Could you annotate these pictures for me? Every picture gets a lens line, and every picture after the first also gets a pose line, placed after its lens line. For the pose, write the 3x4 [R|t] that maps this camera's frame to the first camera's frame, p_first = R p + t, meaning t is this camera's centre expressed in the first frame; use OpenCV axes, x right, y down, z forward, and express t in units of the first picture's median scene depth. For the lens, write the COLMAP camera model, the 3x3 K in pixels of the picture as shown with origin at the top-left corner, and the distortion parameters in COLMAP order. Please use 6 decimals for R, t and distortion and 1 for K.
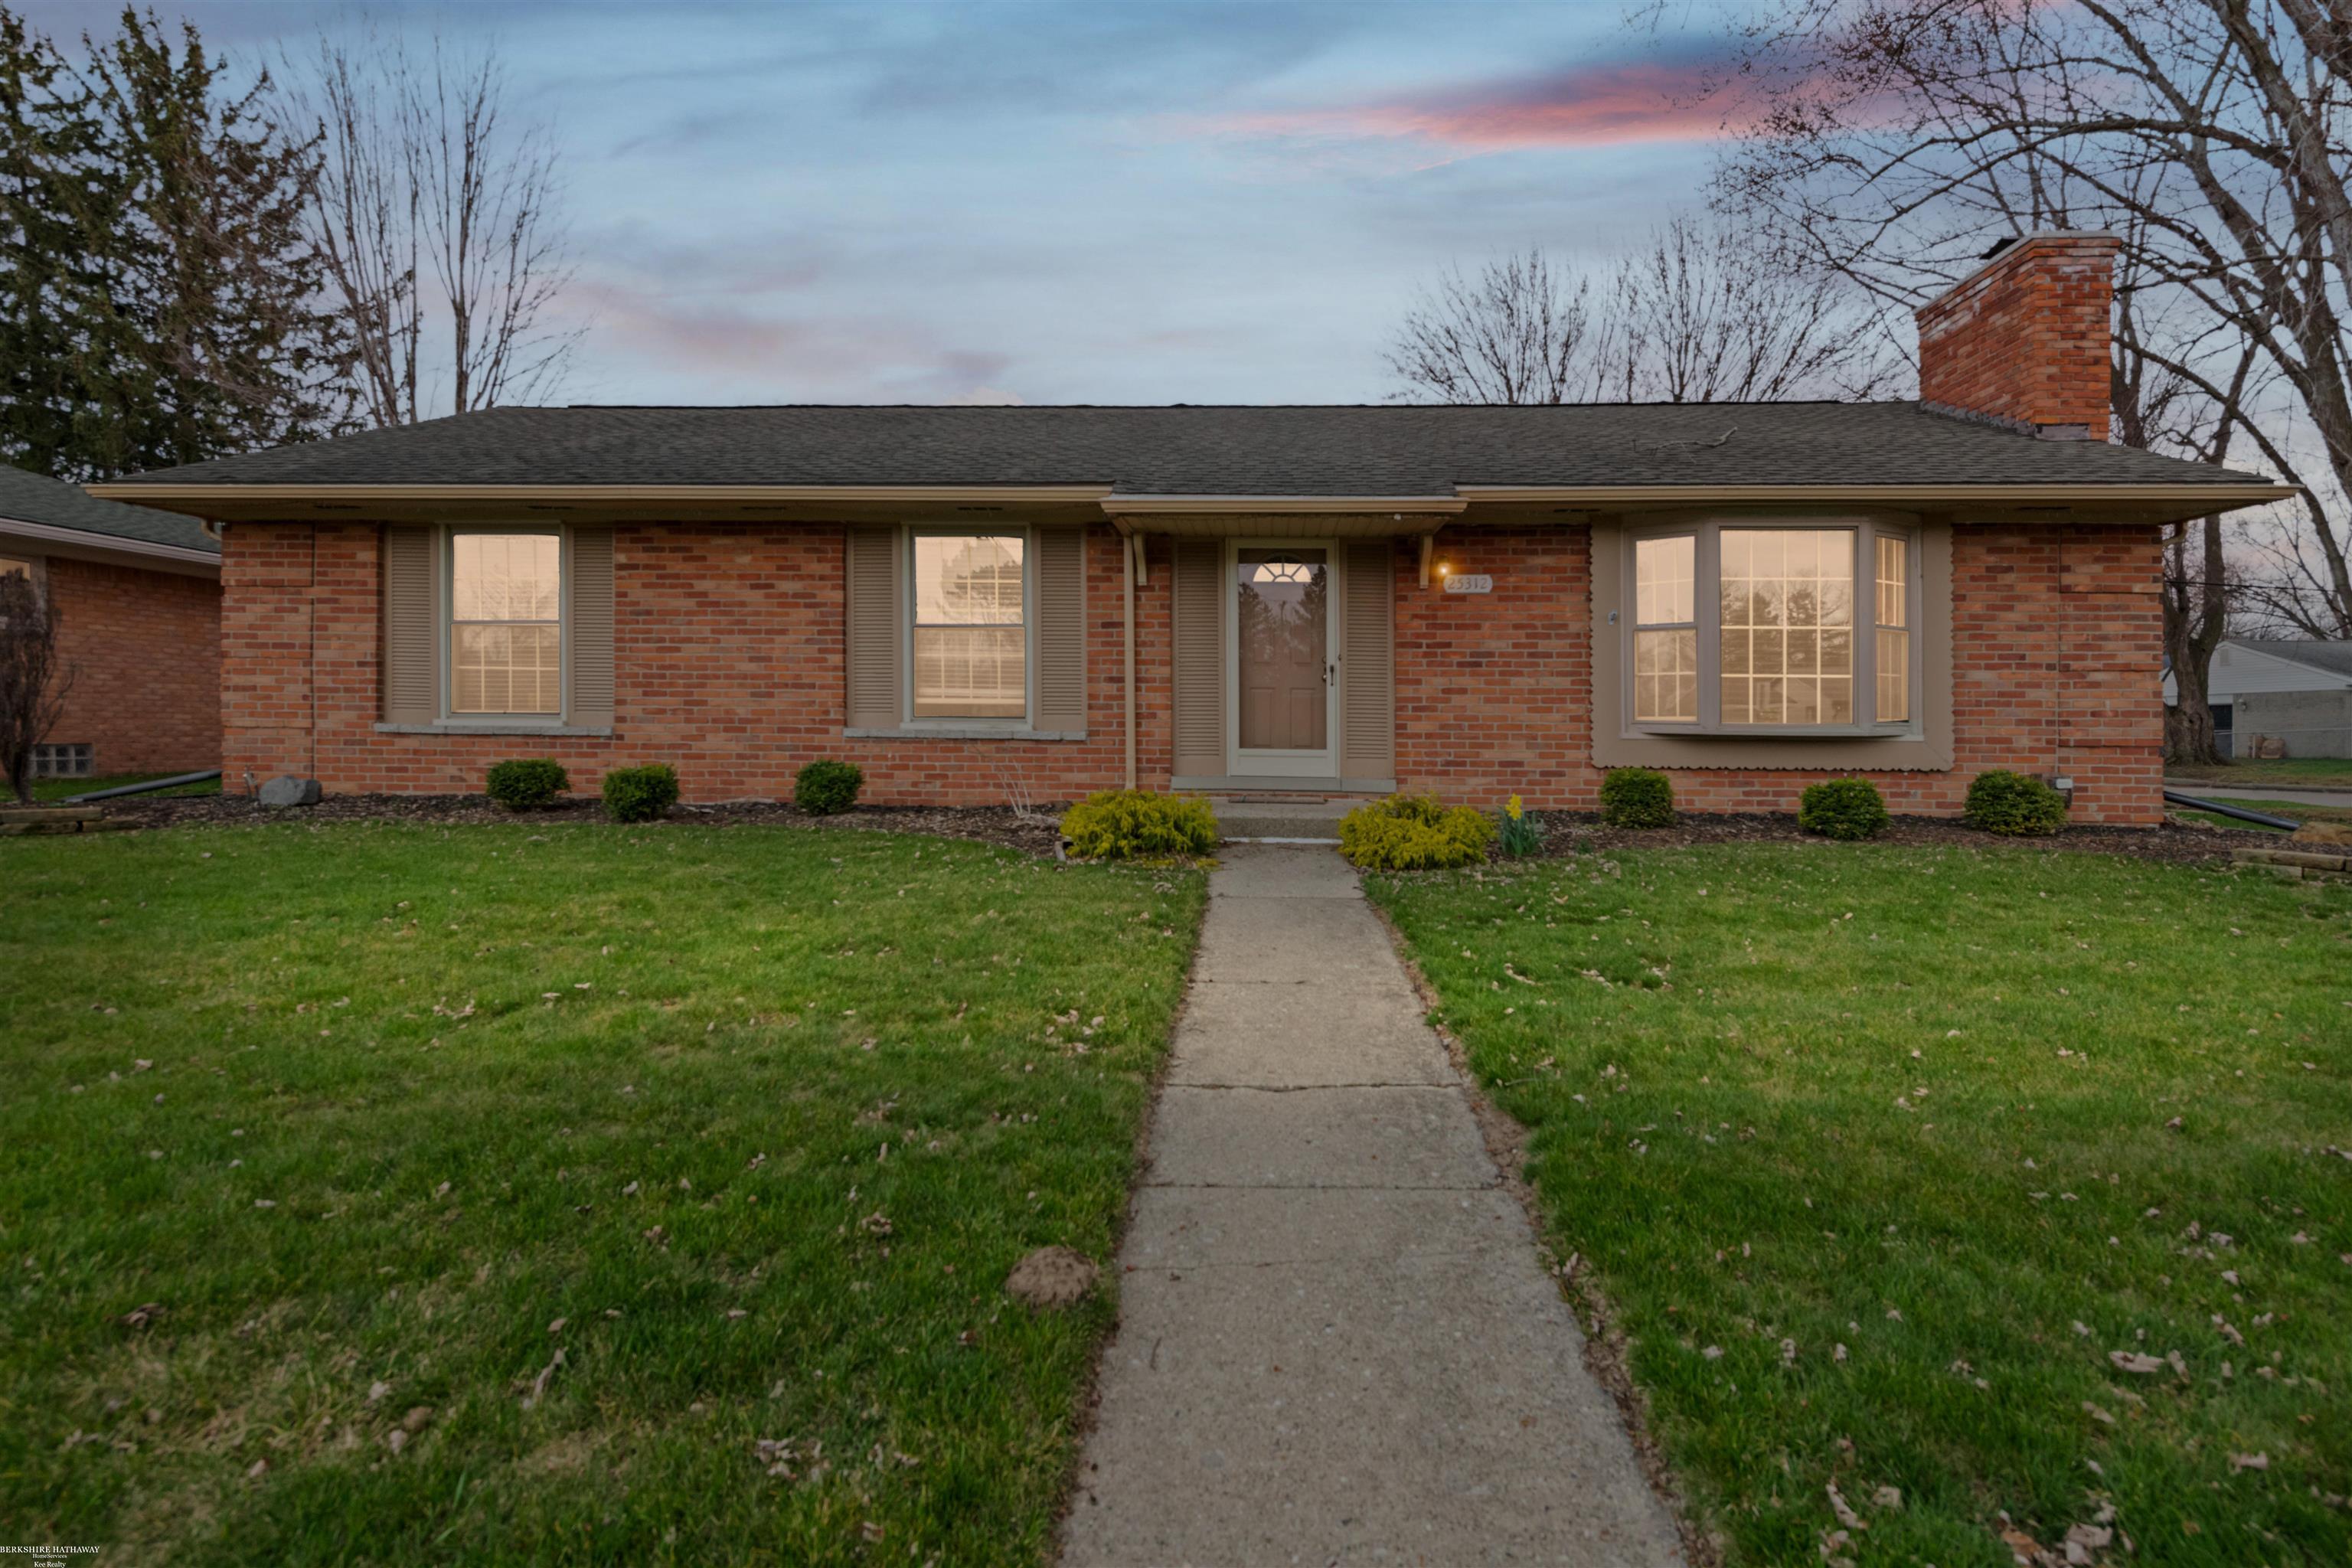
lens RADIAL K [[1084.3, 0, 1199.0], [0, 1084.3, 775.2], [0, 0, 1]] dist [0.005427, 0.001561]
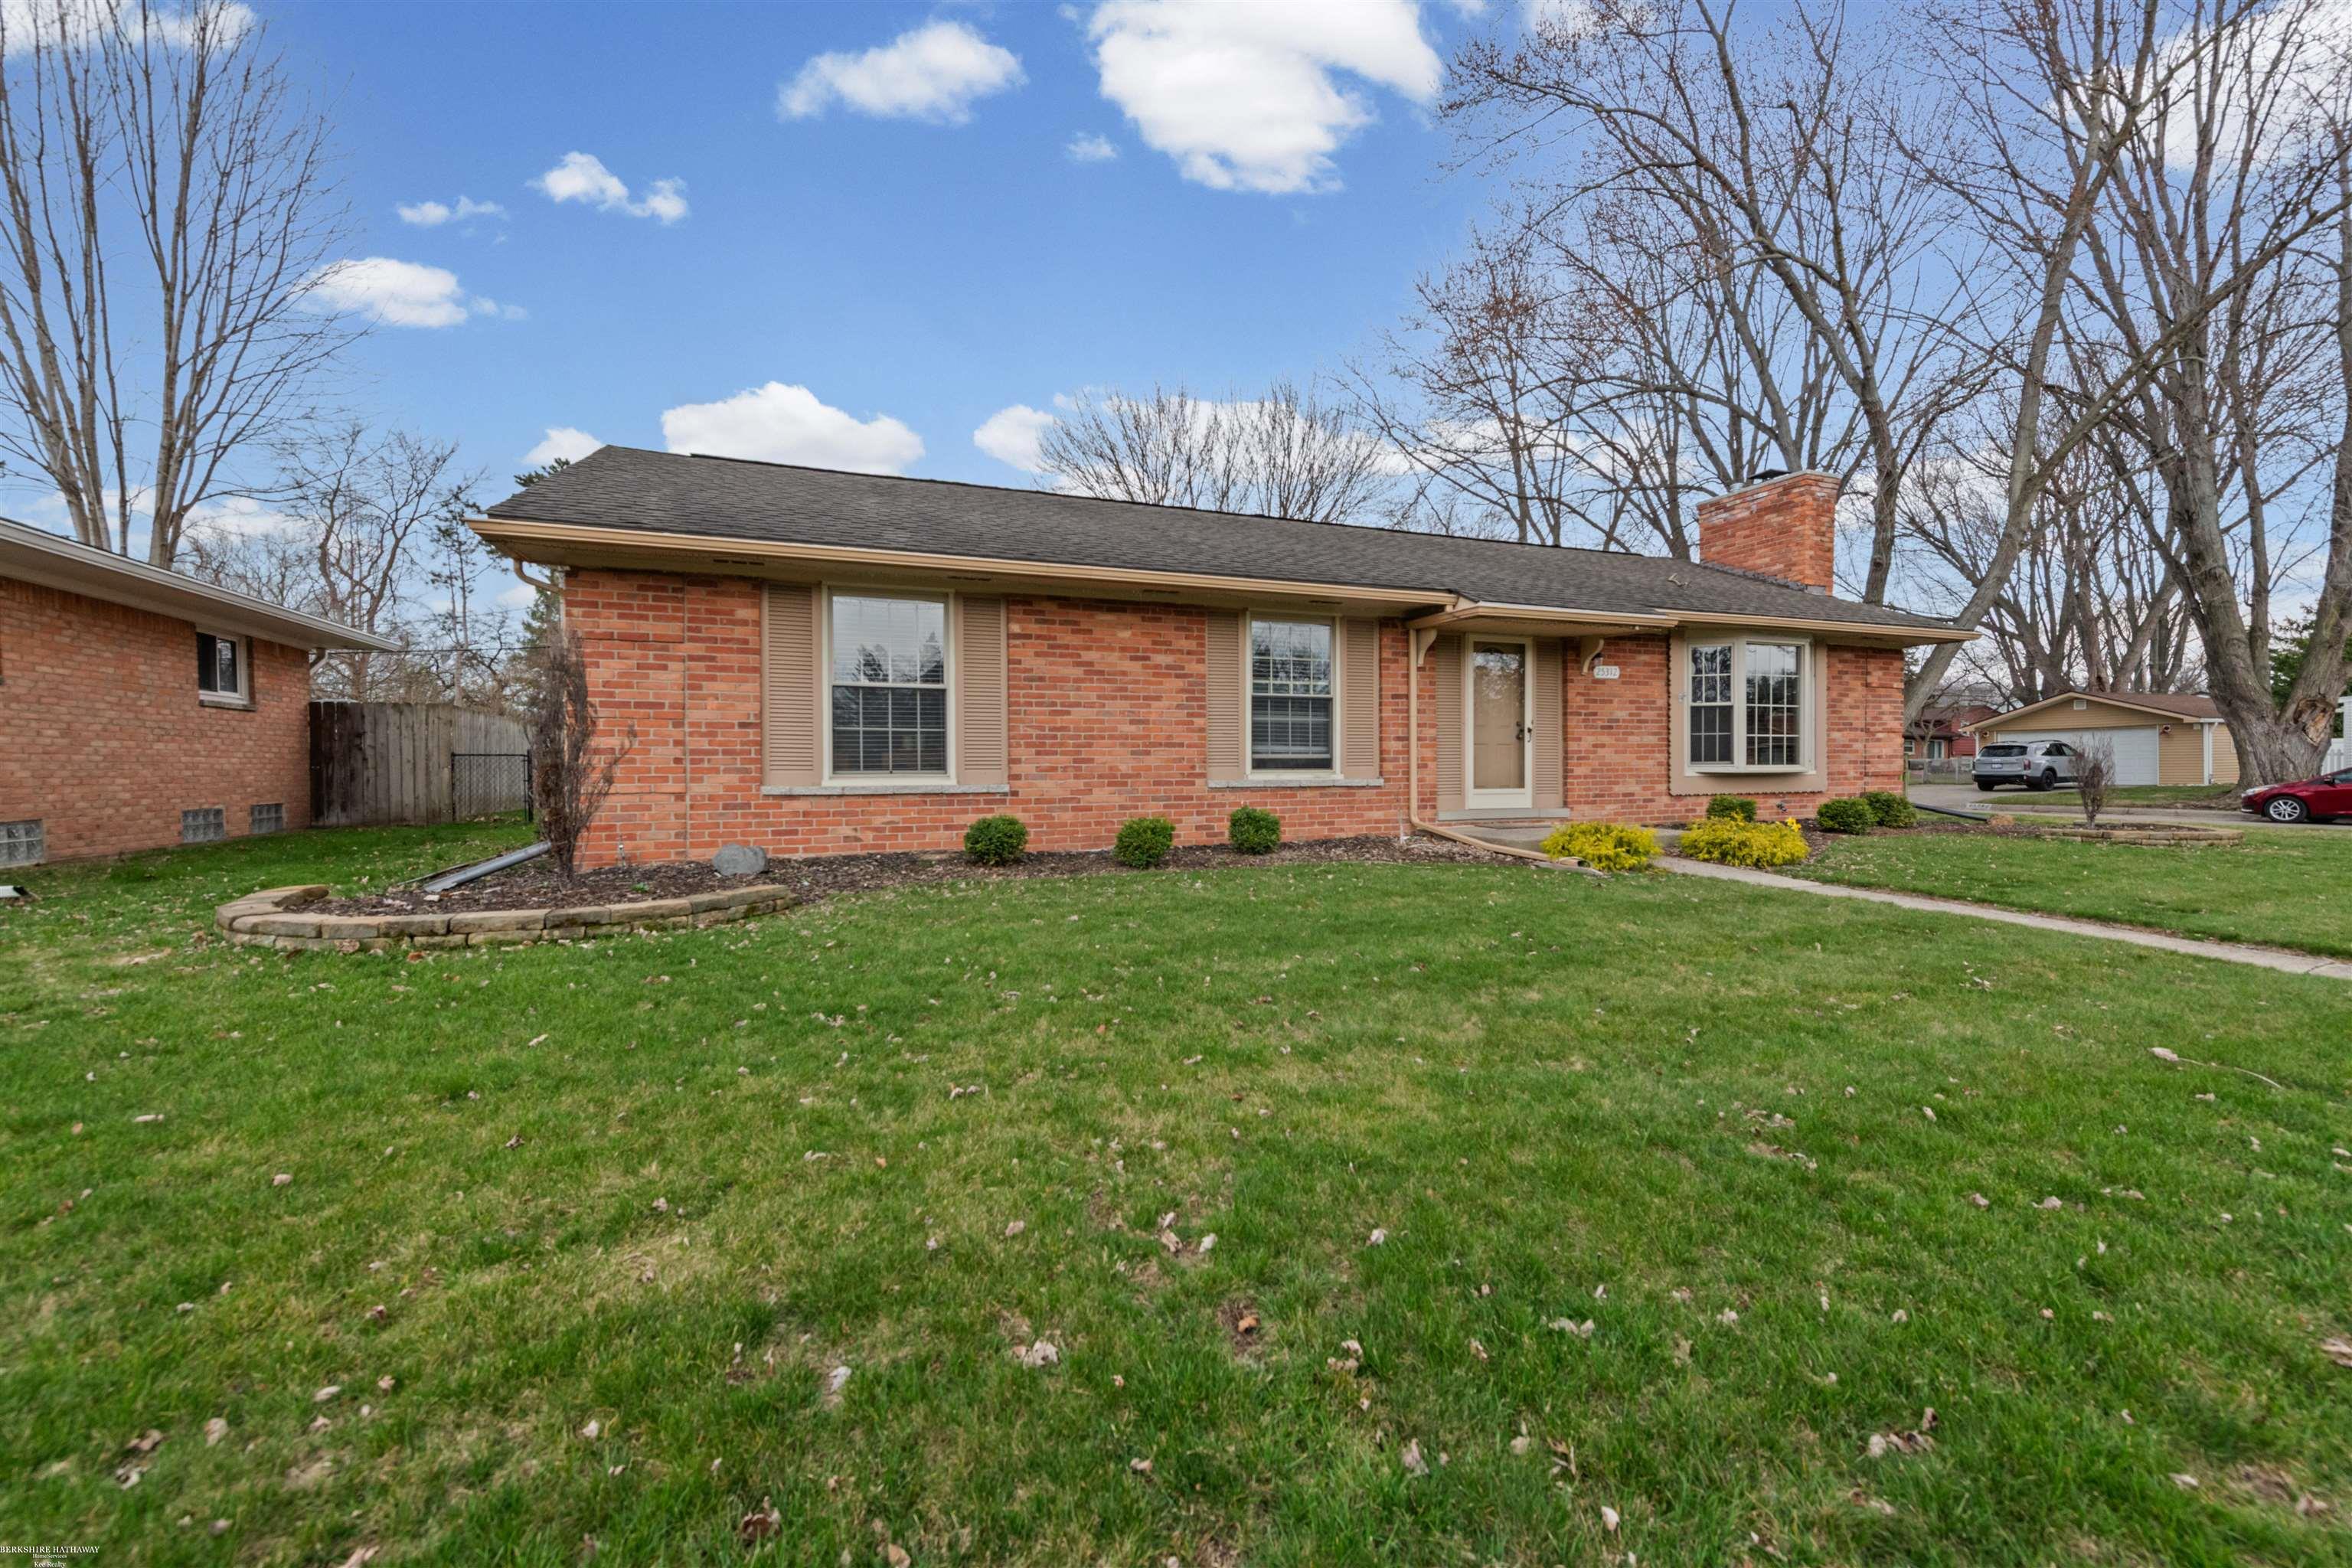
lens RADIAL K [[944.7, 0, 1210.6], [0, 944.7, 825.4], [0, 0, 1]] dist [0.011793, -0.001626]
pose [[0.905451, -0.042136, 0.422354, -0.771010], [0.036640, 0.999105, 0.021125, -0.016110], [-0.422867, -0.003653, 0.906185, 0.062841]]
